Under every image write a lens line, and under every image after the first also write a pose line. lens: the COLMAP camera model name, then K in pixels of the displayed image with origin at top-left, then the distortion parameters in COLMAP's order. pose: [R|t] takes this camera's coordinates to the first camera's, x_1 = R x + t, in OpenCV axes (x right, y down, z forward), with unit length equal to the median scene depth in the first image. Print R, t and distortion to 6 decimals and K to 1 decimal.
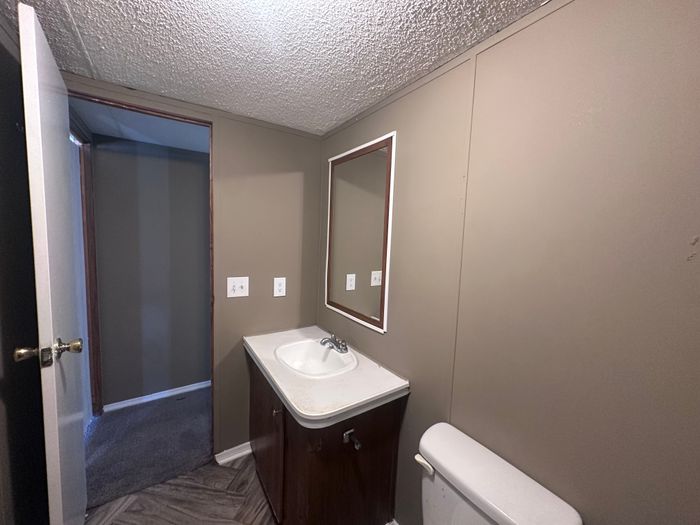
lens RADIAL K [[280.5, 0, 346.0], [0, 280.5, 263.1], [0, 0, 1]] dist [-0.001825, 0.000638]
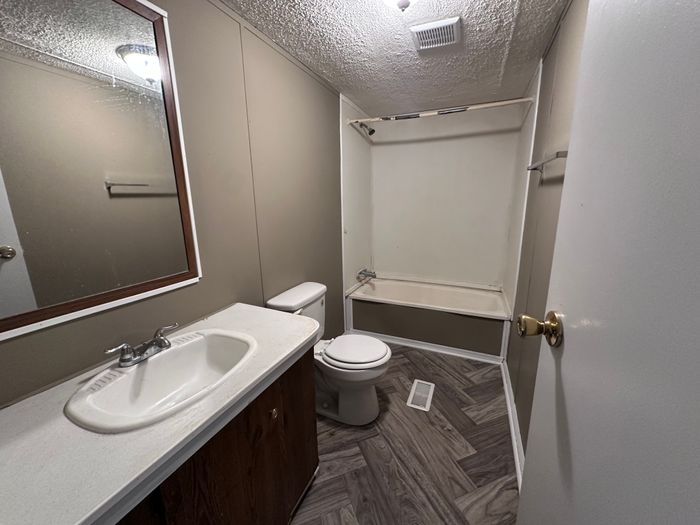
lens RADIAL K [[280.5, 0, 347.3], [0, 280.5, 260.4], [0, 0, 1]] dist [-0.001825, 0.000638]
pose [[-0.534564, -0.251512, 0.806835, -0.695683], [-0.048781, 0.962281, 0.267649, -0.029249], [-0.843719, 0.103718, -0.526670, 1.066313]]
